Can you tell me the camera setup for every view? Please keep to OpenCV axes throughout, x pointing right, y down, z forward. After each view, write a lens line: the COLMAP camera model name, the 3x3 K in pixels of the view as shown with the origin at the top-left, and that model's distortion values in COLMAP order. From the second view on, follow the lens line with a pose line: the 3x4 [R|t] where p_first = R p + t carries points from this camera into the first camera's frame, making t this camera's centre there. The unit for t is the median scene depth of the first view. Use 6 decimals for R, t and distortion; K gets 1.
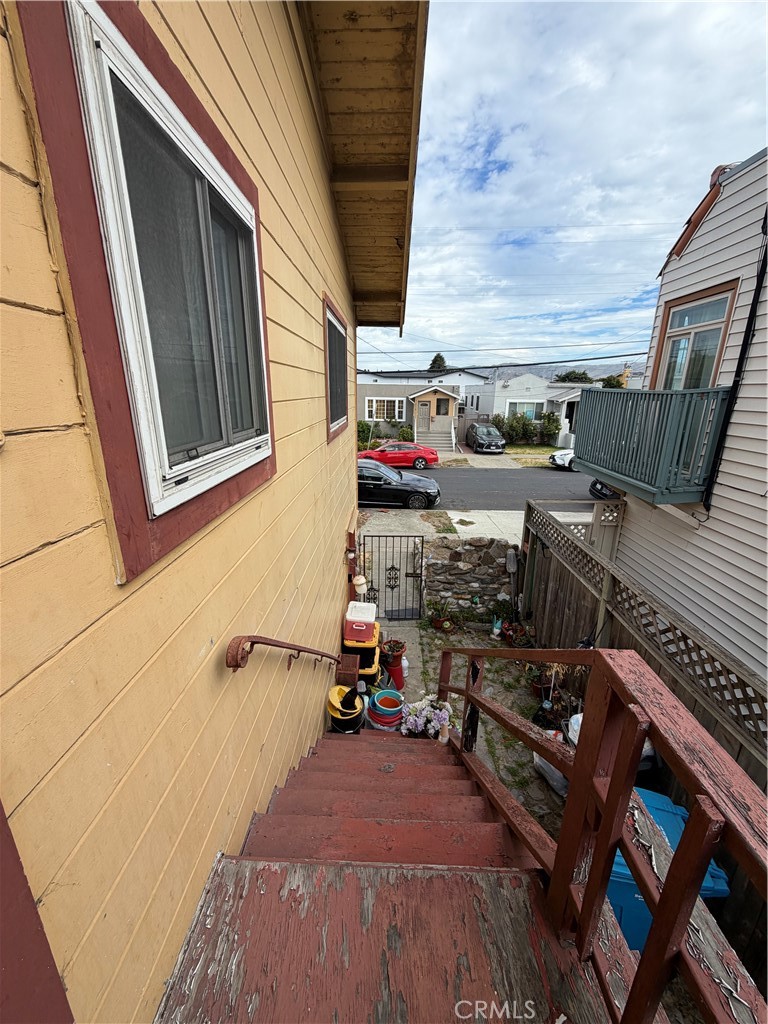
lens RADIAL K [[406.8, 0, 384.0], [0, 406.8, 512.0], [0, 0, 1]] dist [0.000715, -0.000364]
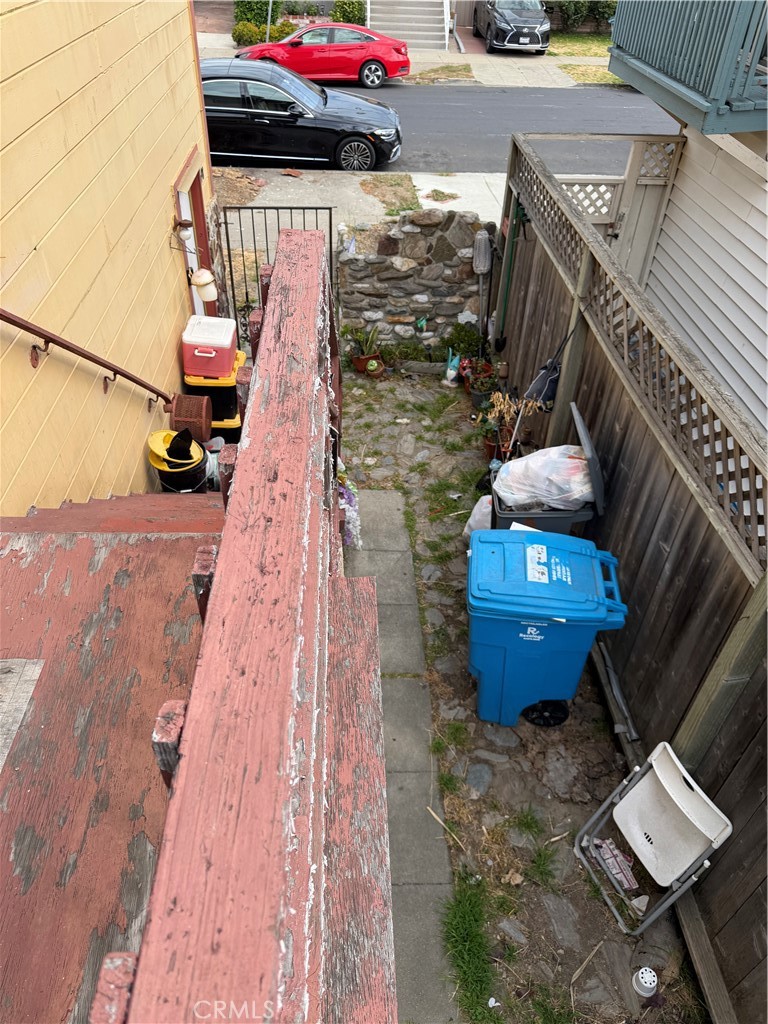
lens RADIAL K [[717.2, 0, 380.2], [0, 717.2, 518.1], [0, 0, 1]] dist [0.061485, -0.097214]
pose [[0.997615, -0.029577, 0.062358, 0.089367], [0.001316, 0.911507, 0.411282, 0.039655], [-0.069004, -0.410219, 0.909373, -0.087643]]
